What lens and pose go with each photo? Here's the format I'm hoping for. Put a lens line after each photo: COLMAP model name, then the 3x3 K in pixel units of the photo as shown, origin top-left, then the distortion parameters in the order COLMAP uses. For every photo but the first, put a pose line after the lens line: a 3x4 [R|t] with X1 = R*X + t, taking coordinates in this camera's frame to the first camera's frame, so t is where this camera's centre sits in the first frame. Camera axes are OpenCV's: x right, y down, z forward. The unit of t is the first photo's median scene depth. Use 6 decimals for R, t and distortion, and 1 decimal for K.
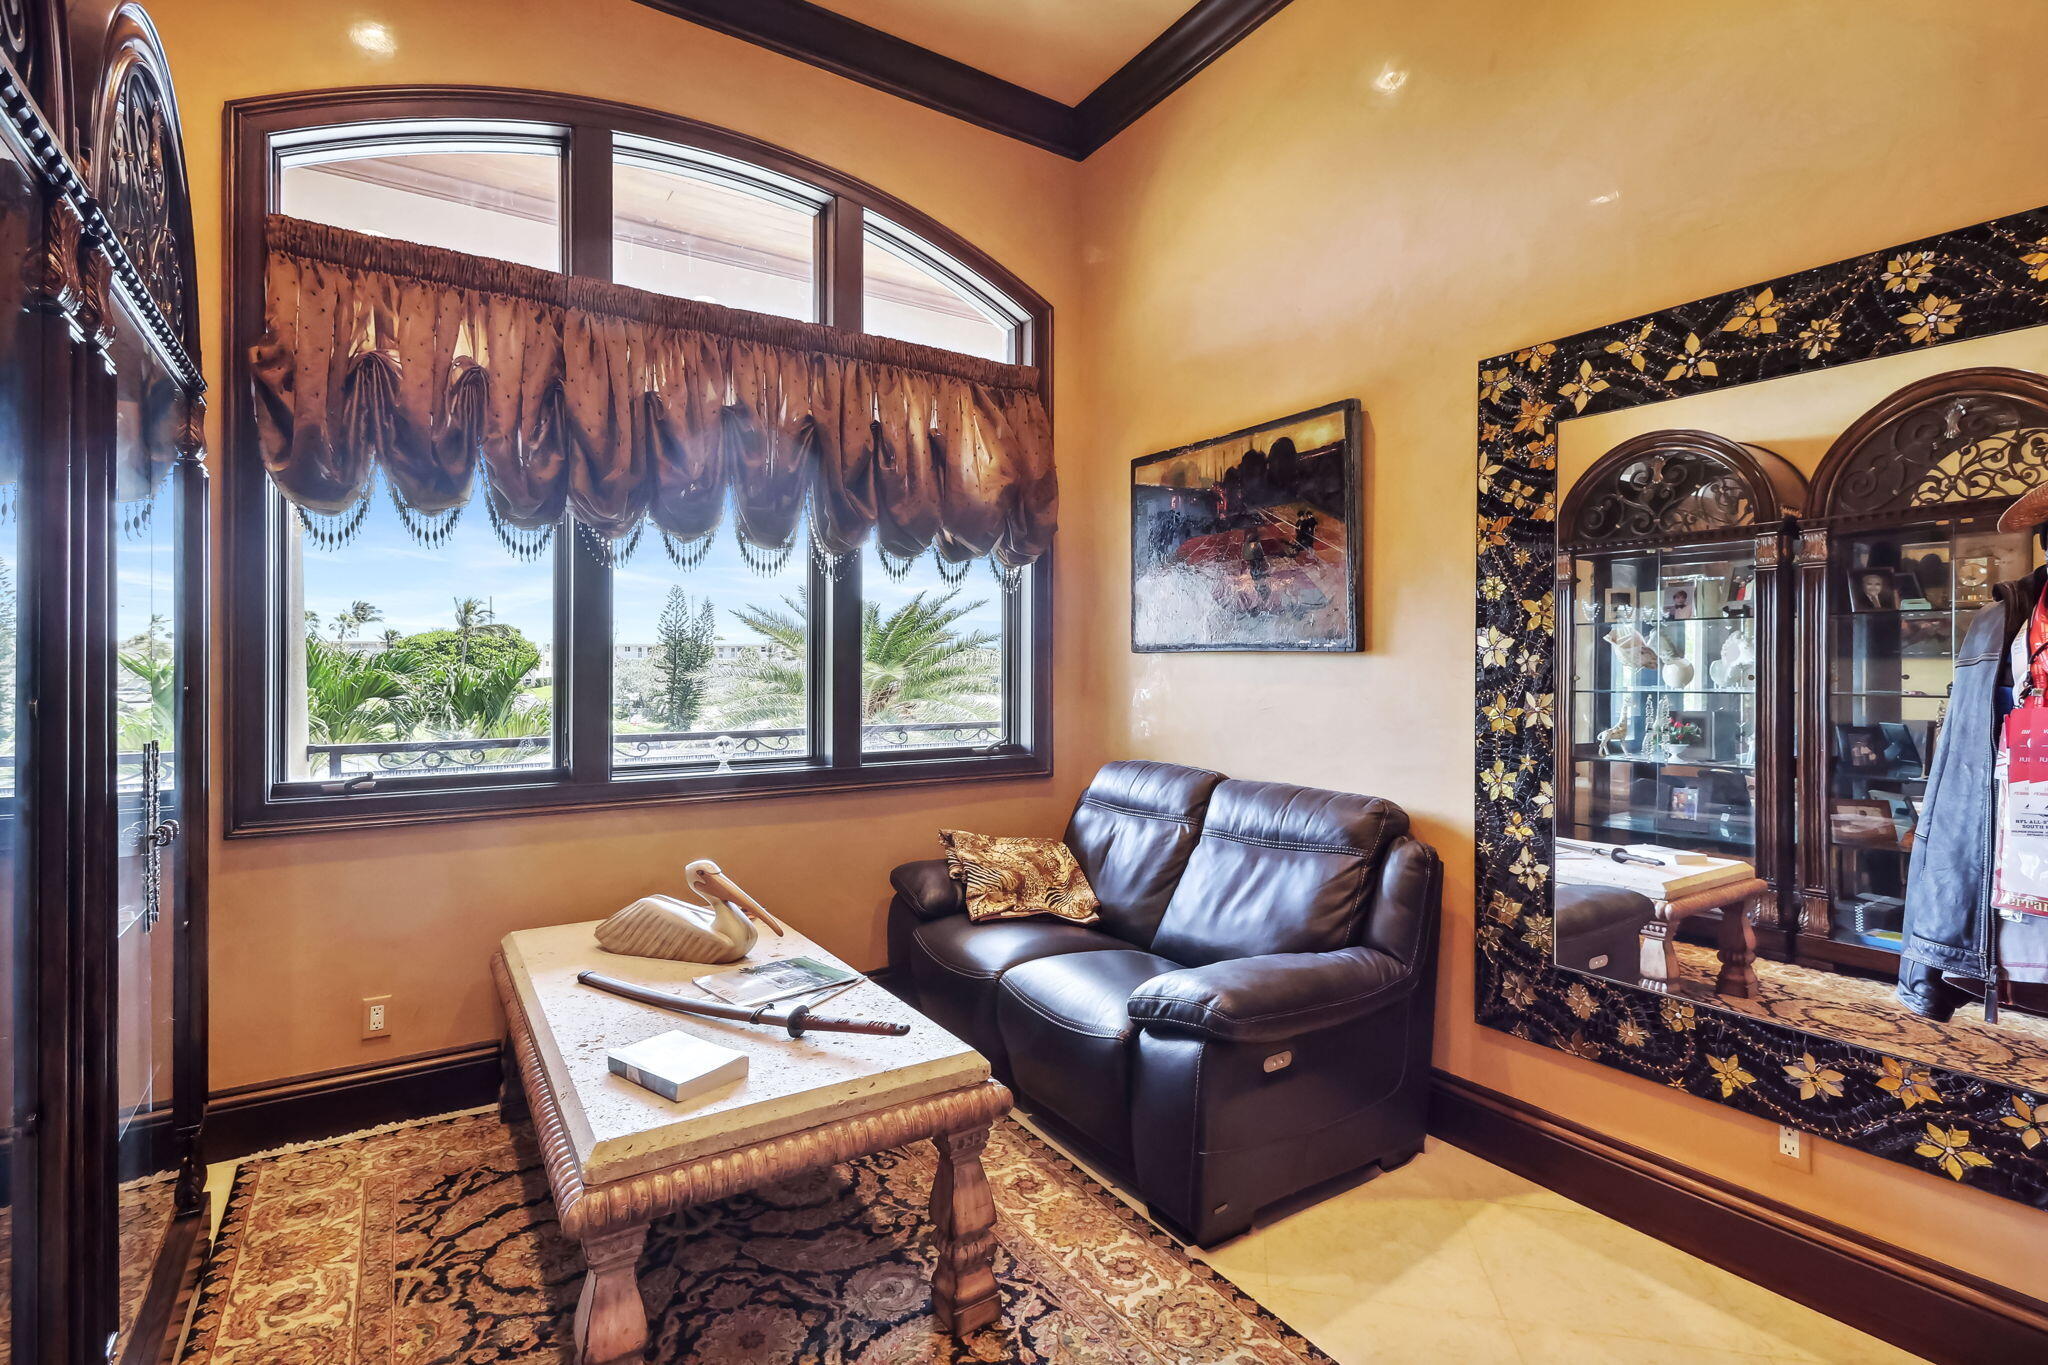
lens RADIAL K [[983.1, 0, 1016.8], [0, 983.1, 673.7], [0, 0, 1]] dist [0.013059, 0.000287]
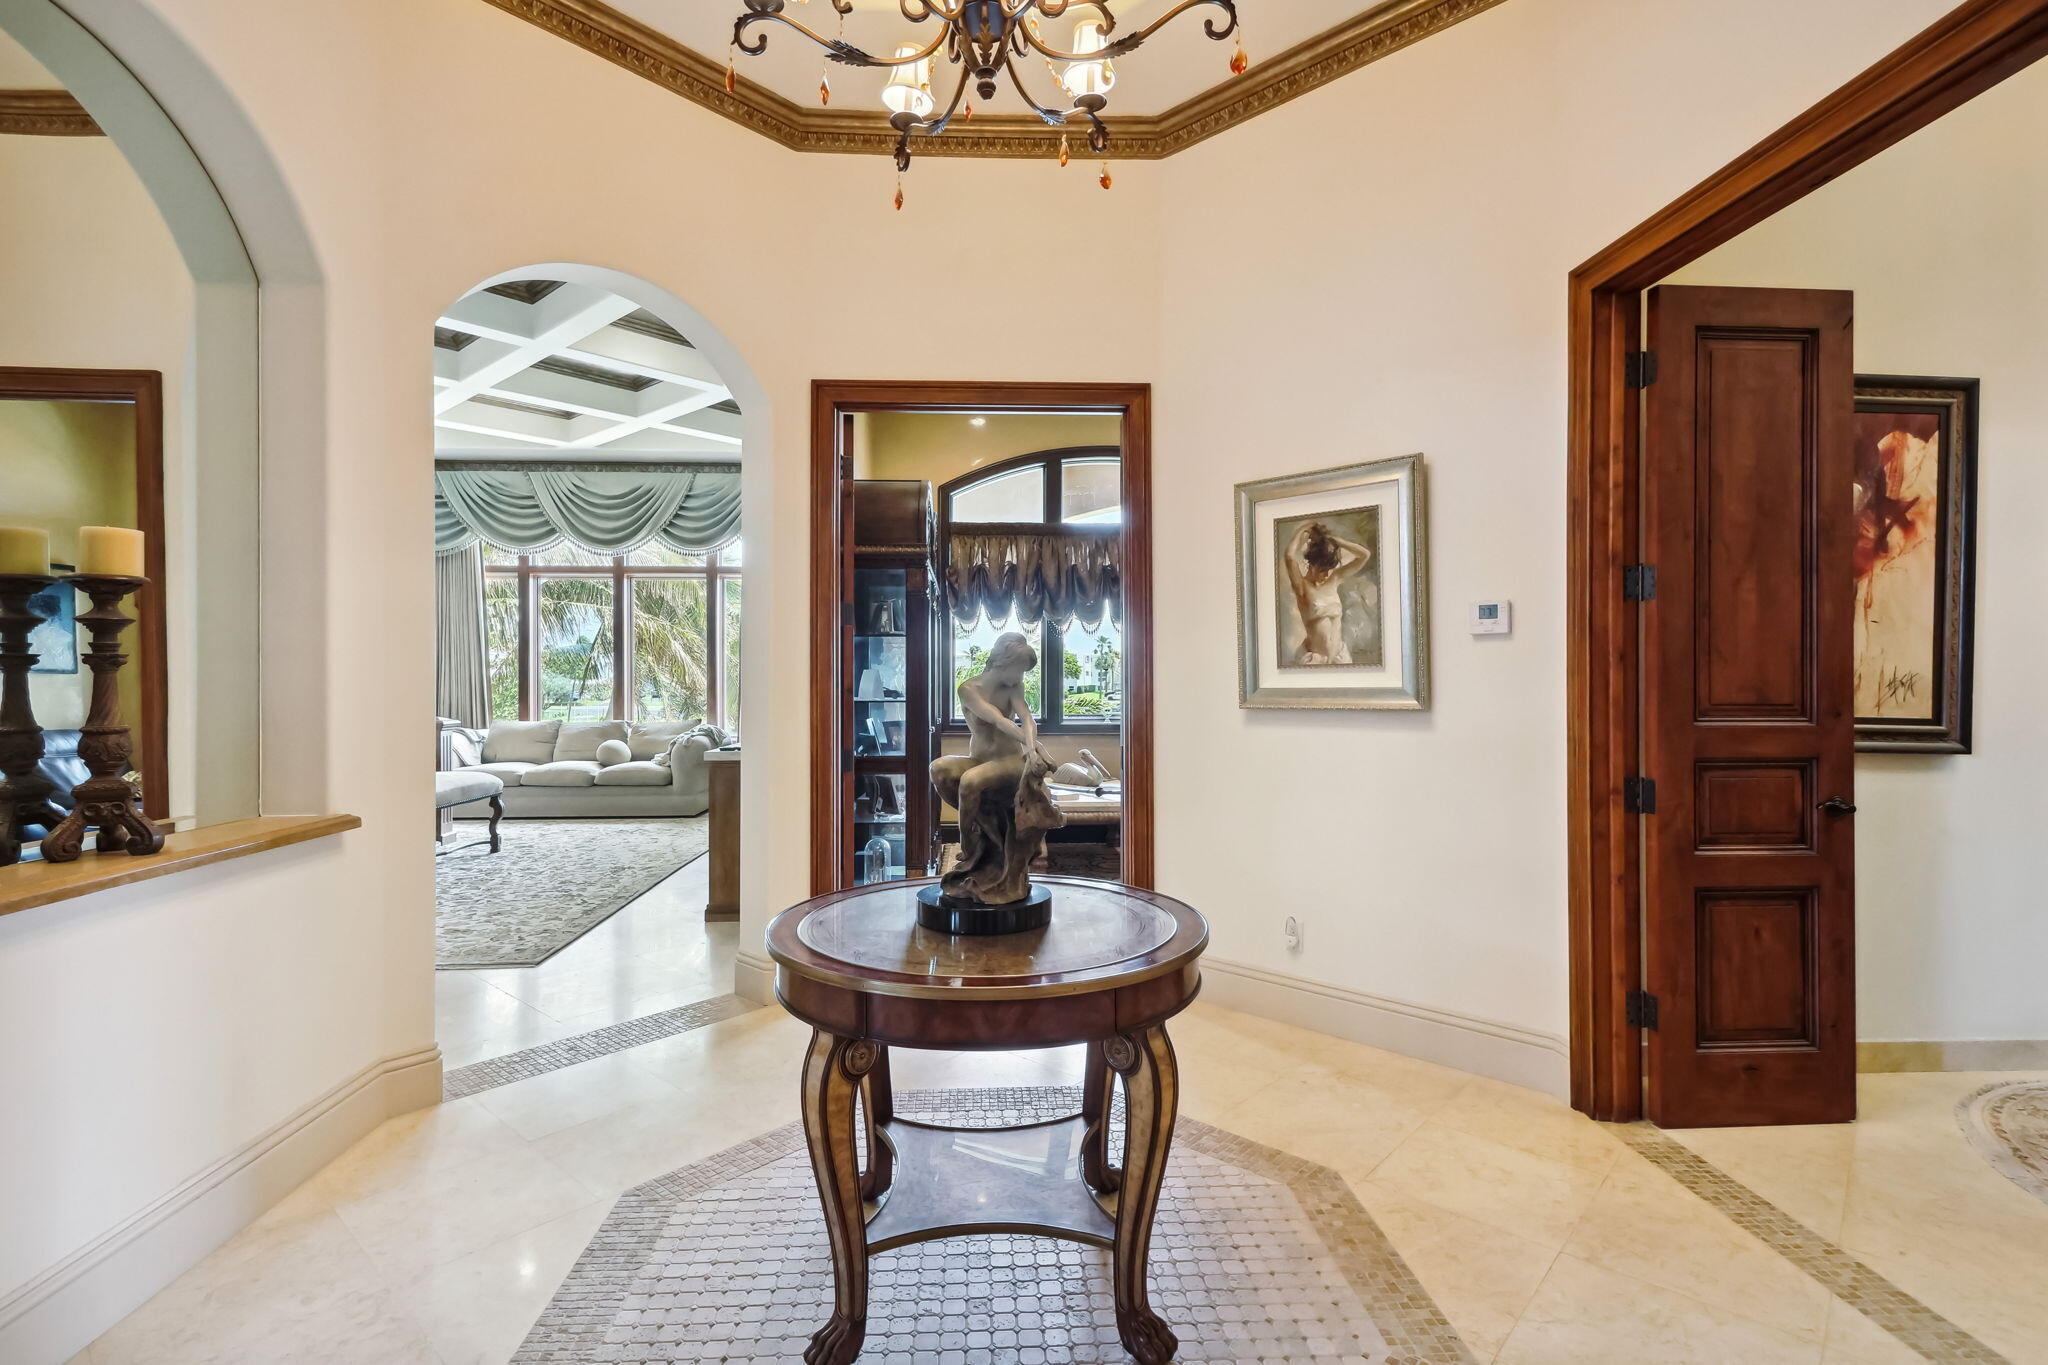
lens RADIAL K [[983.1, 0, 1024.1], [0, 983.1, 681.9], [0, 0, 1]] dist [0.013059, 0.000287]
pose [[0.871719, 0.000559, -0.490006, 0.759311], [-0.000822, 1.000000, -0.000322, 0.006586], [0.490006, 0.000684, 0.871719, -1.263329]]
